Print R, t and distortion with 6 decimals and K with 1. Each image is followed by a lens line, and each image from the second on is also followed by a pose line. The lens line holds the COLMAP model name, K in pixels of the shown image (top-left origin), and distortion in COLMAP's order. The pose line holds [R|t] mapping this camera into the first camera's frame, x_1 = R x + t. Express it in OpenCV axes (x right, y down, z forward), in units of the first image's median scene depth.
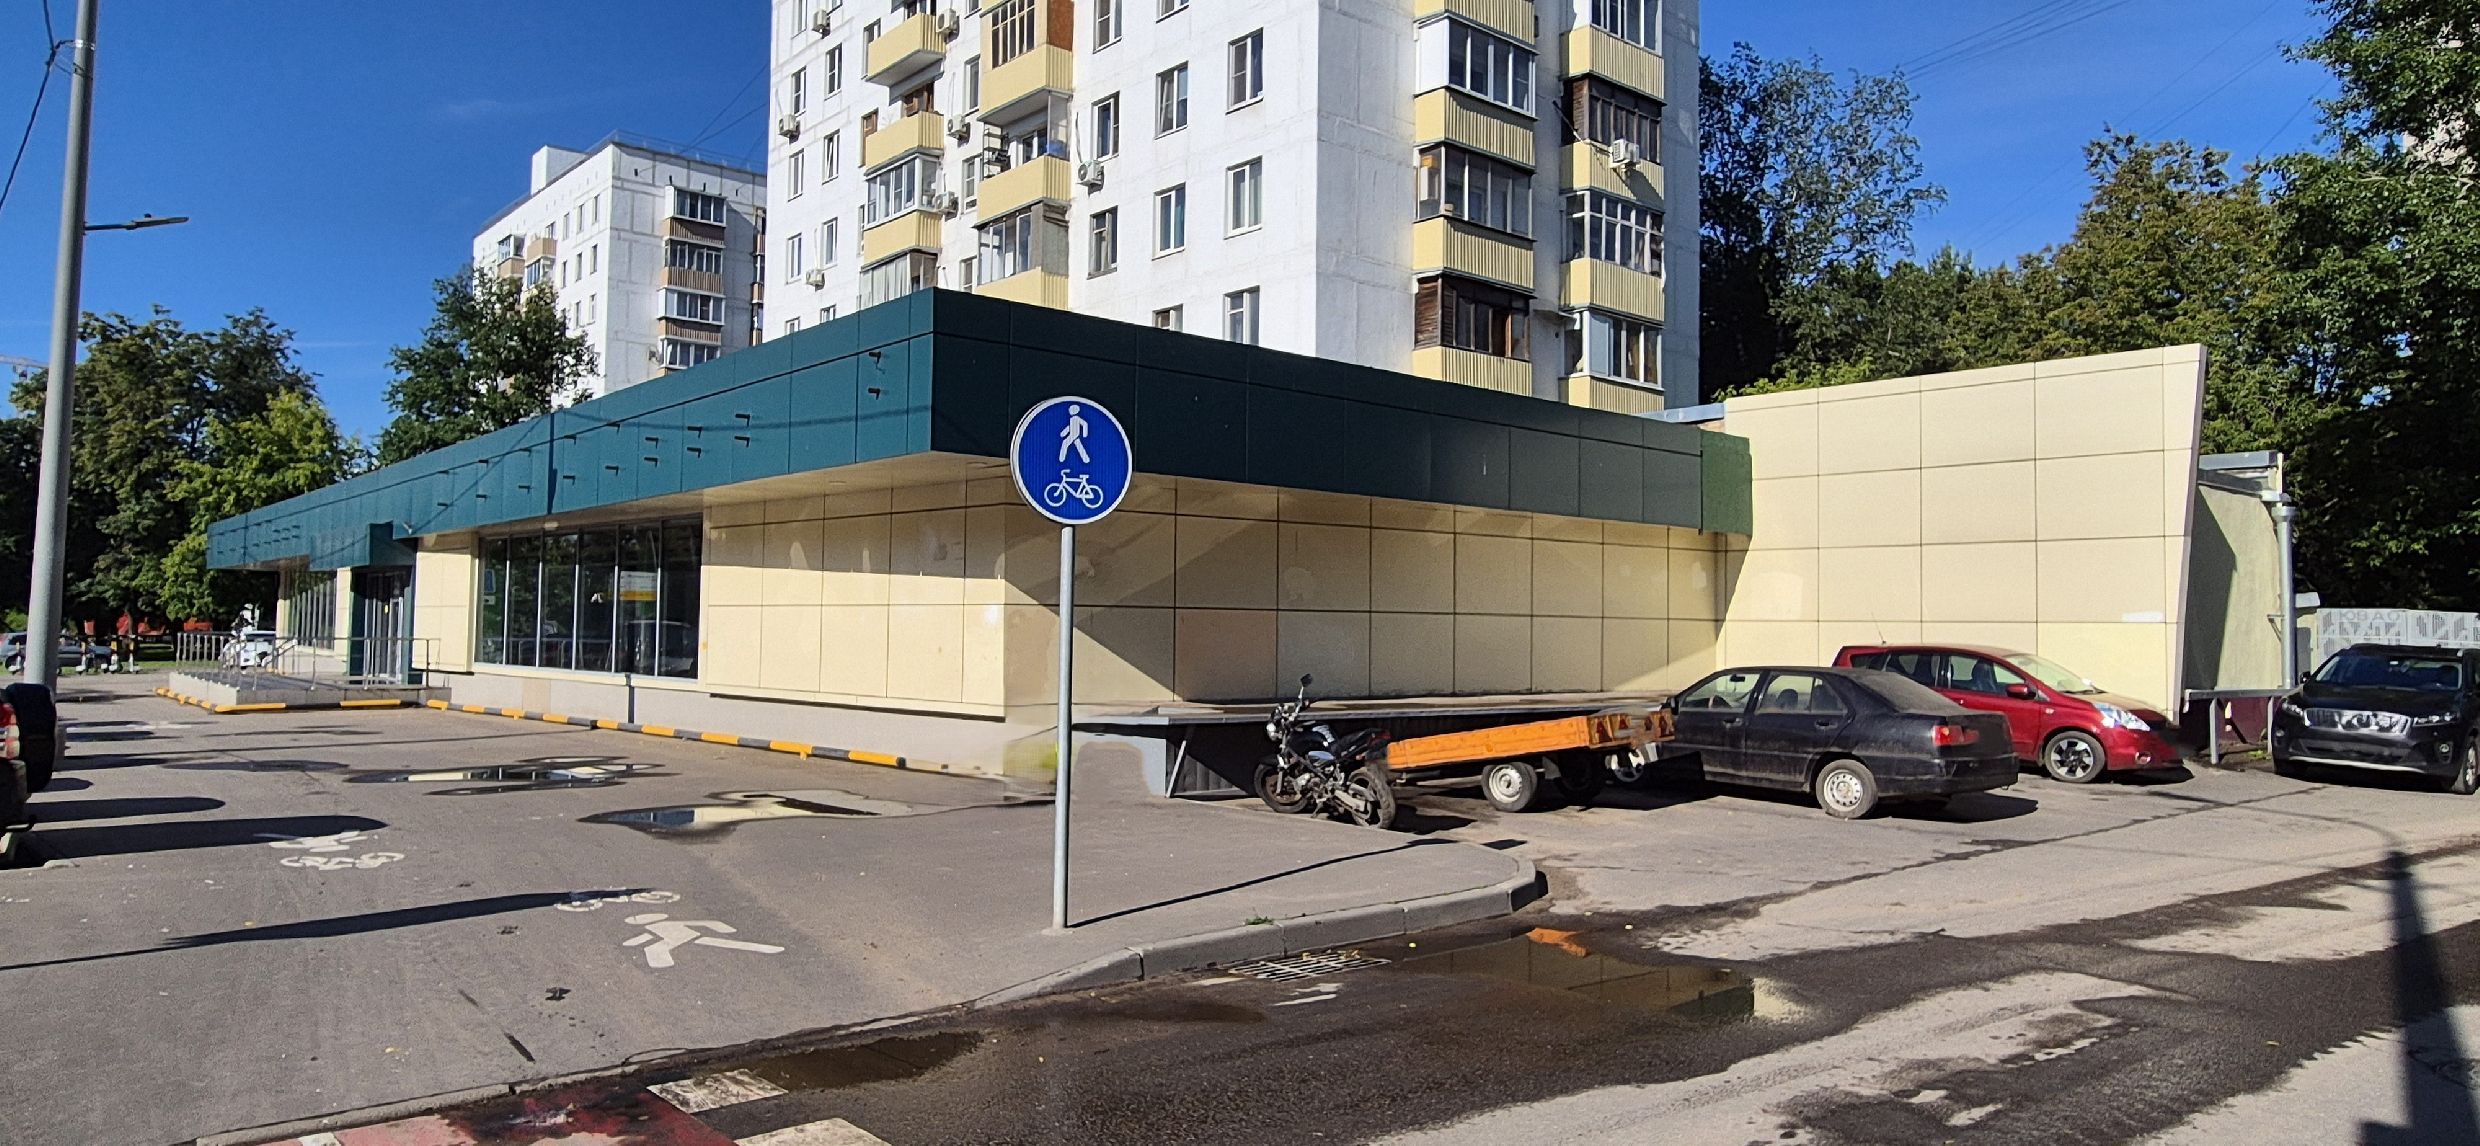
lens RADIAL K [[1506.1, 0, 1231.5], [0, 1506.1, 573.2], [0, 0, 1]] dist [0.003469, -0.000556]
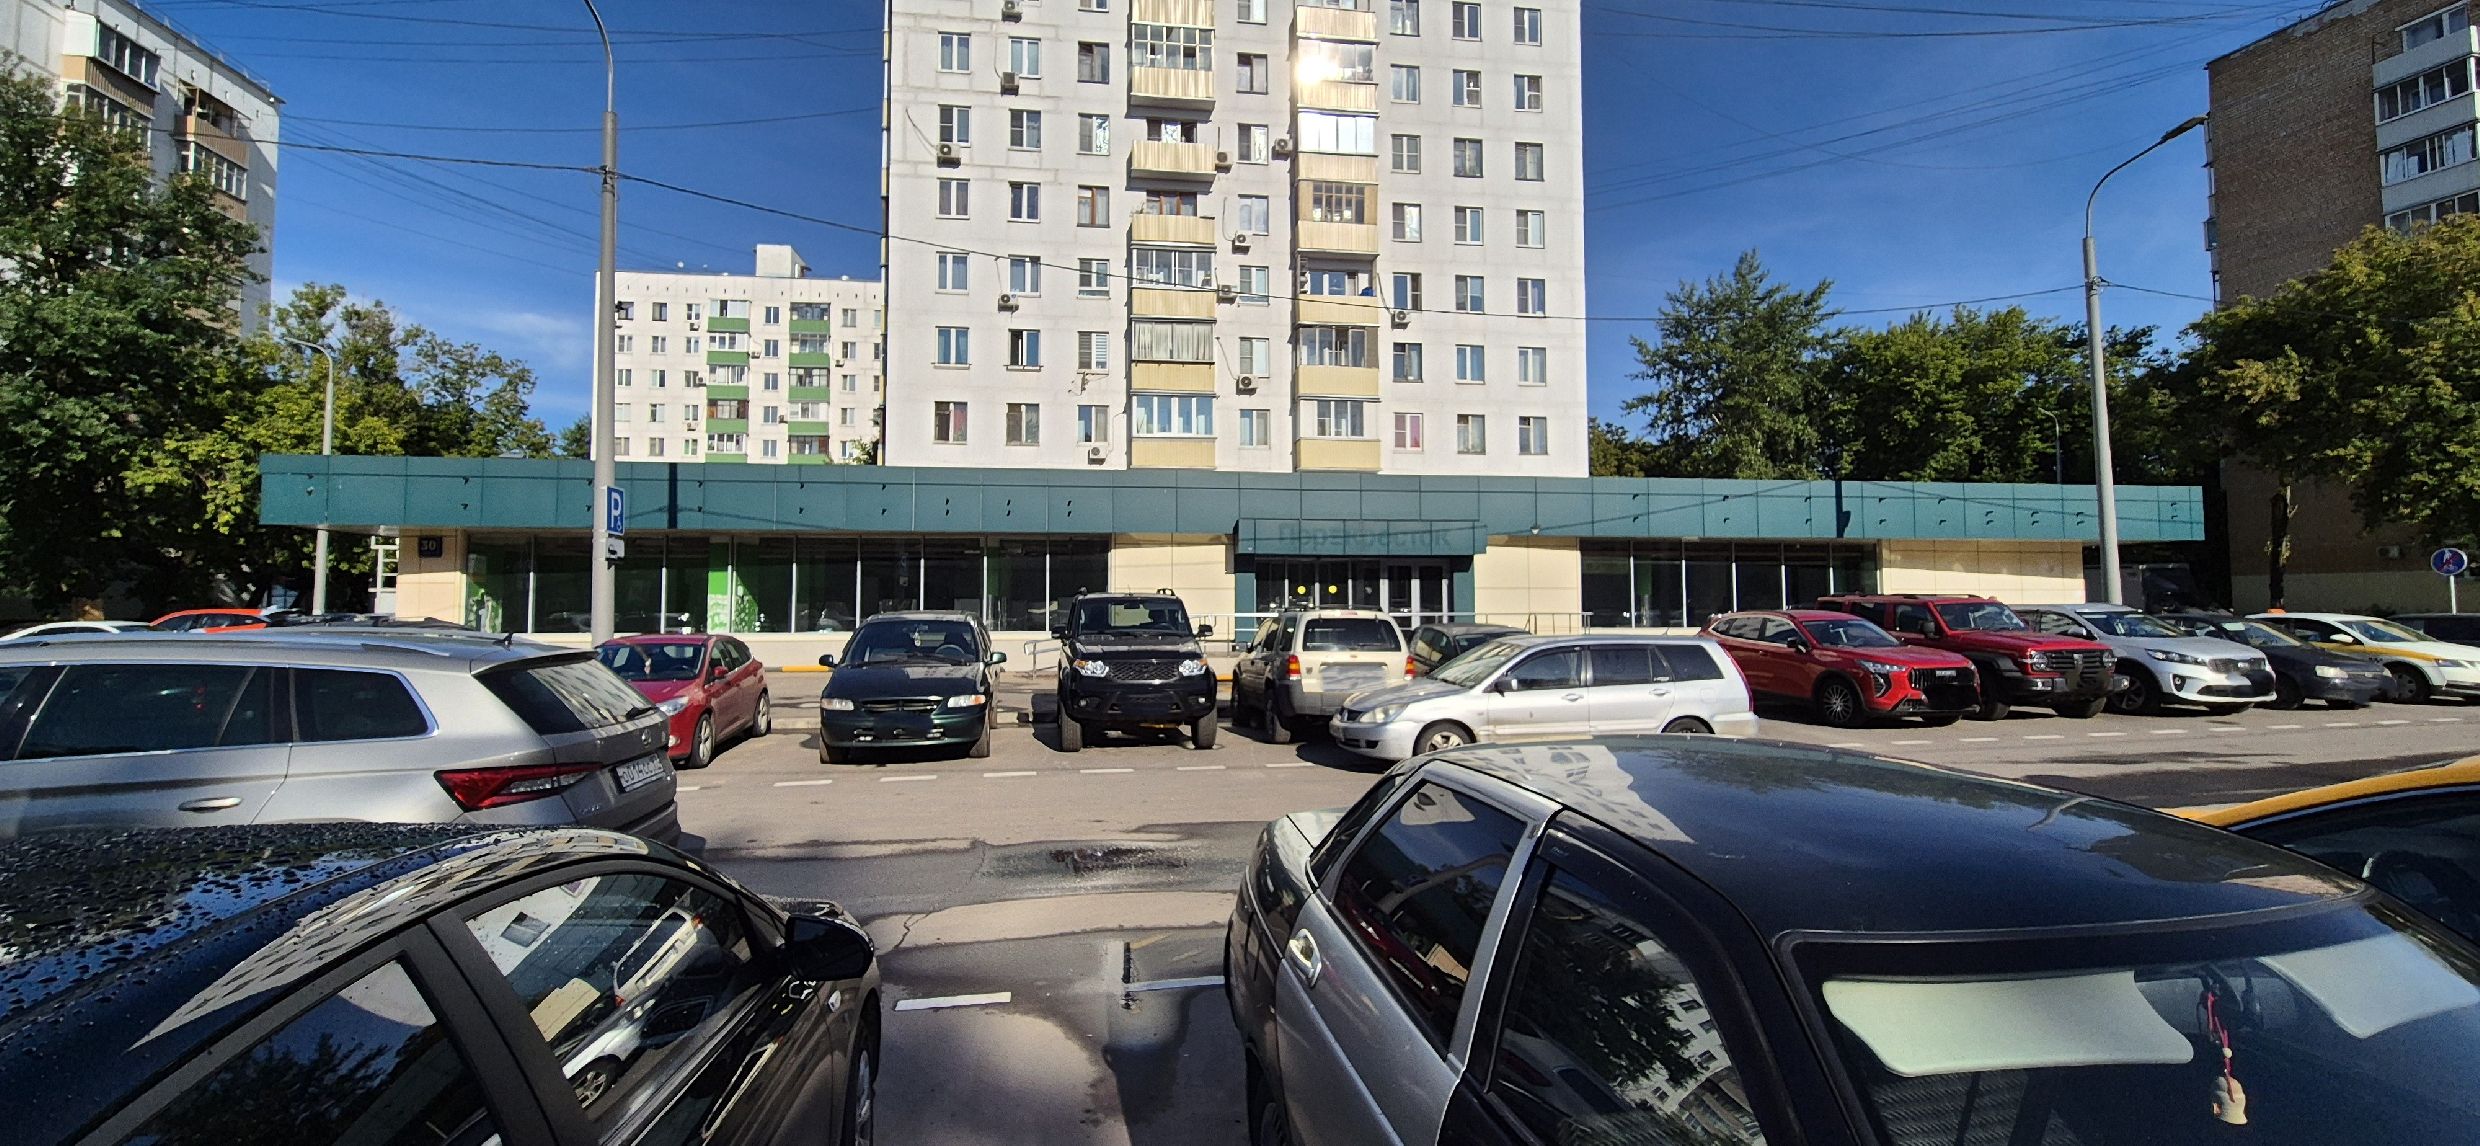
lens RADIAL K [[1020.2, 0, 1230.2], [0, 1020.2, 556.2], [0, 0, 1]] dist [0.000757, 0.000103]
pose [[0.534760, 0.026534, 0.844588, -1.135281], [-0.023342, 0.999589, -0.016624, 0.012329], [-0.844682, -0.010825, 0.535159, 0.585959]]
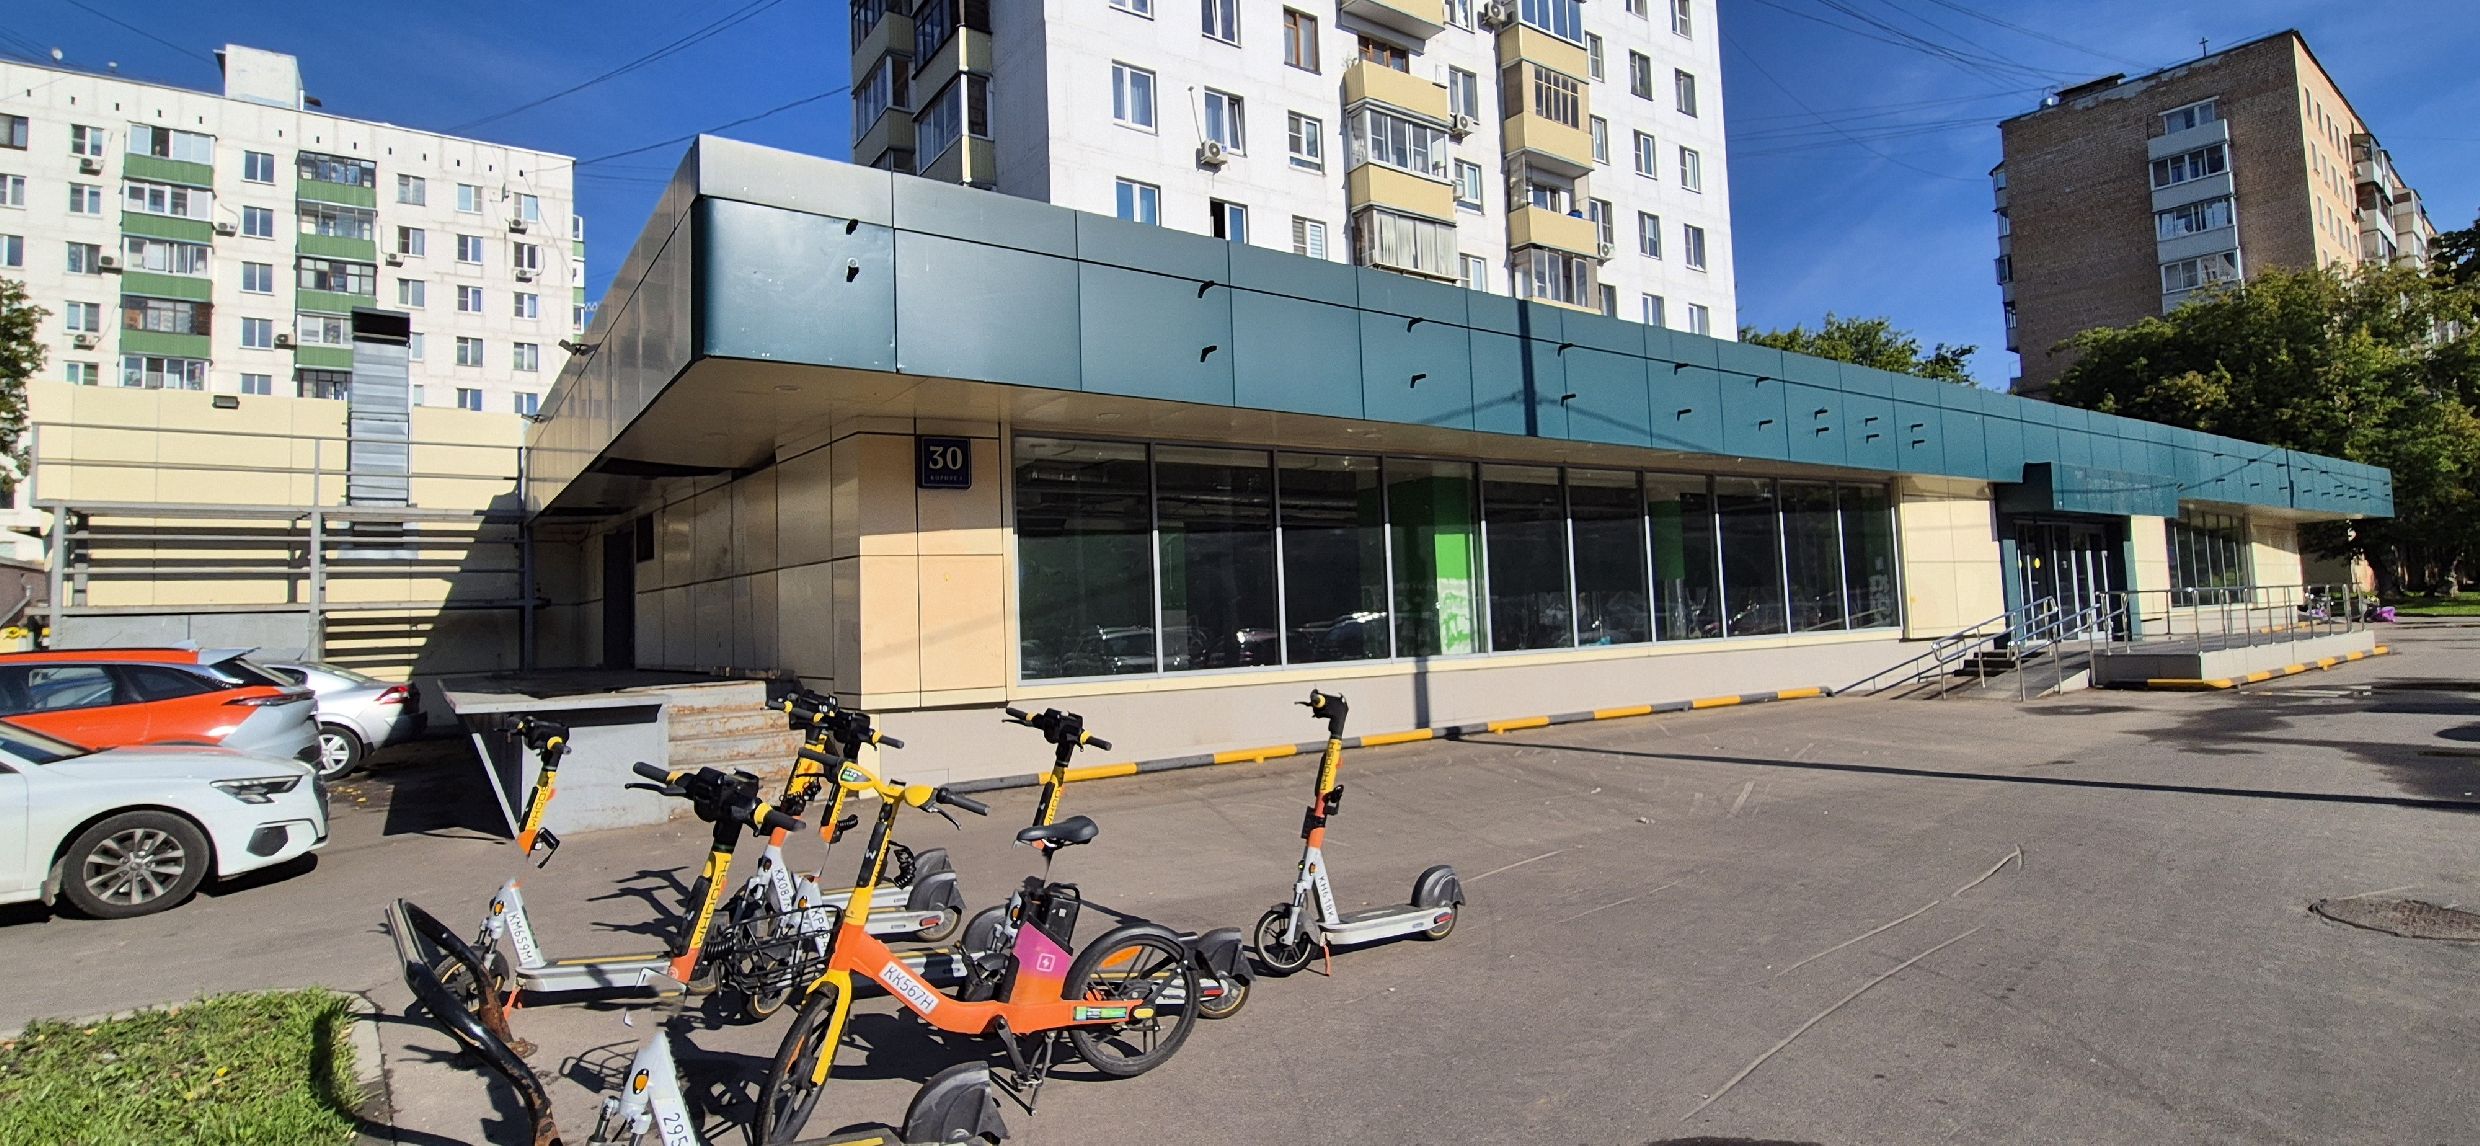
lens RADIAL K [[1150.1, 0, 1230.6], [0, 1150.1, 537.2], [0, 0, 1]] dist [0.001464, 0.000052]
pose [[0.097408, 0.059512, 0.993464, -1.135602], [0.000691, 0.998206, -0.059864, 0.043622], [-0.995244, 0.006517, 0.097193, 1.262591]]
